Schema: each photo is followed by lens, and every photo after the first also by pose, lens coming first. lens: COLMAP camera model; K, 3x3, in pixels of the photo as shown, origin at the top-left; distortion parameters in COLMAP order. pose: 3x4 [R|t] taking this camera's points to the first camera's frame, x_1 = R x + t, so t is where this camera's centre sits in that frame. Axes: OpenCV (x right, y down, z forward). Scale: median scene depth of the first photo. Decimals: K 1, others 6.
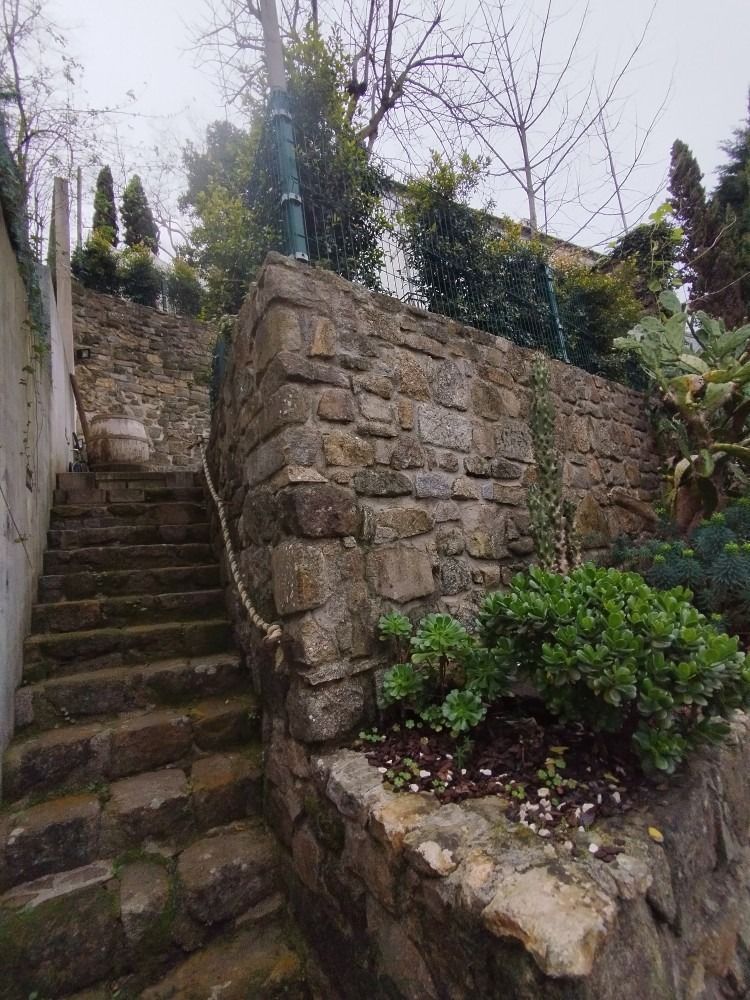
lens RADIAL K [[459.5, 0, 385.4], [0, 459.5, 497.9], [0, 0, 1]] dist [-0.002152, 0.006974]
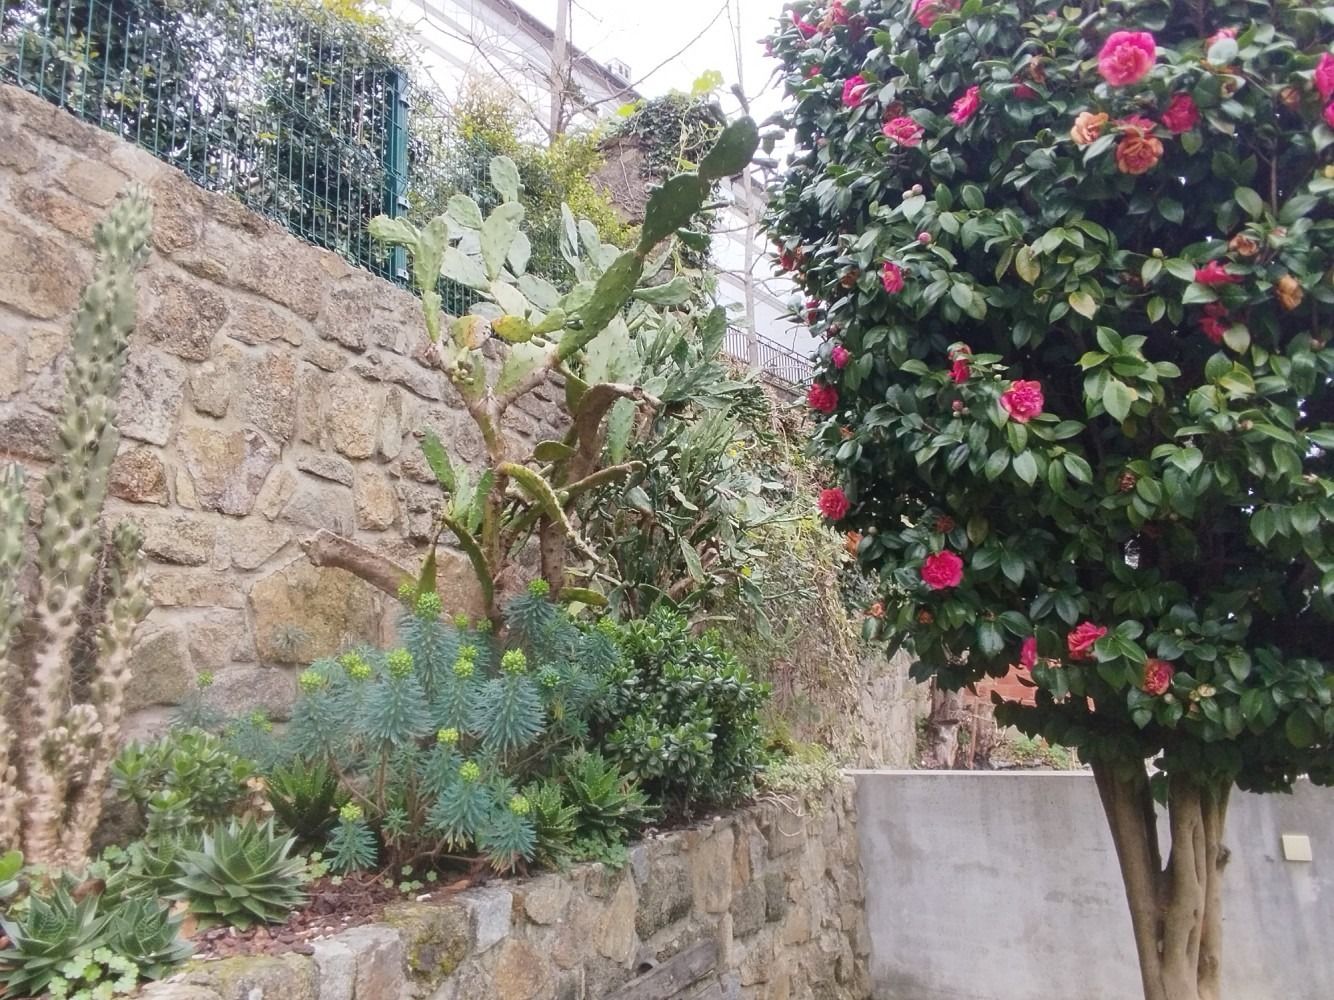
lens RADIAL K [[988.2, 0, 663.0], [0, 988.2, 480.6], [0, 0, 1]] dist [-0.001415, 0.004897]
pose [[0.910985, 0.181199, 0.370505, 0.504523], [-0.139538, 0.980756, -0.136556, 0.023122], [-0.388119, 0.072701, 0.918737, -0.041236]]
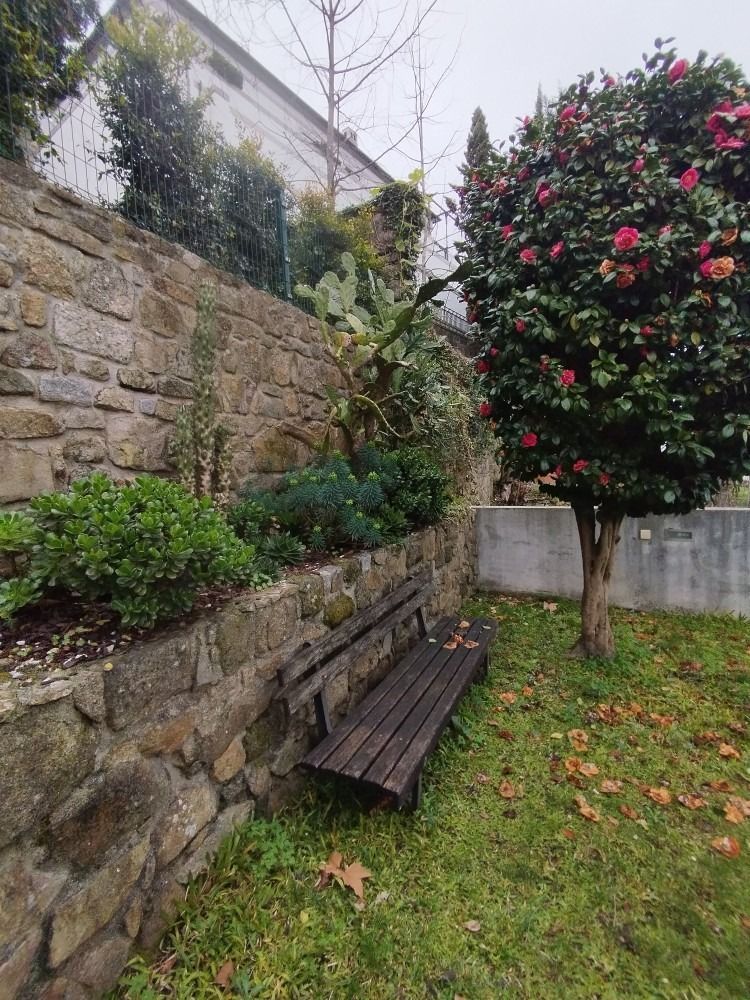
lens RADIAL K [[459.5, 0, 385.4], [0, 459.5, 497.9], [0, 0, 1]] dist [-0.002152, 0.006974]
pose [[0.901078, 0.065508, 0.428681, 0.288543], [-0.136025, 0.981331, 0.135962, -0.025630], [-0.411772, -0.180824, 0.893167, -0.192727]]
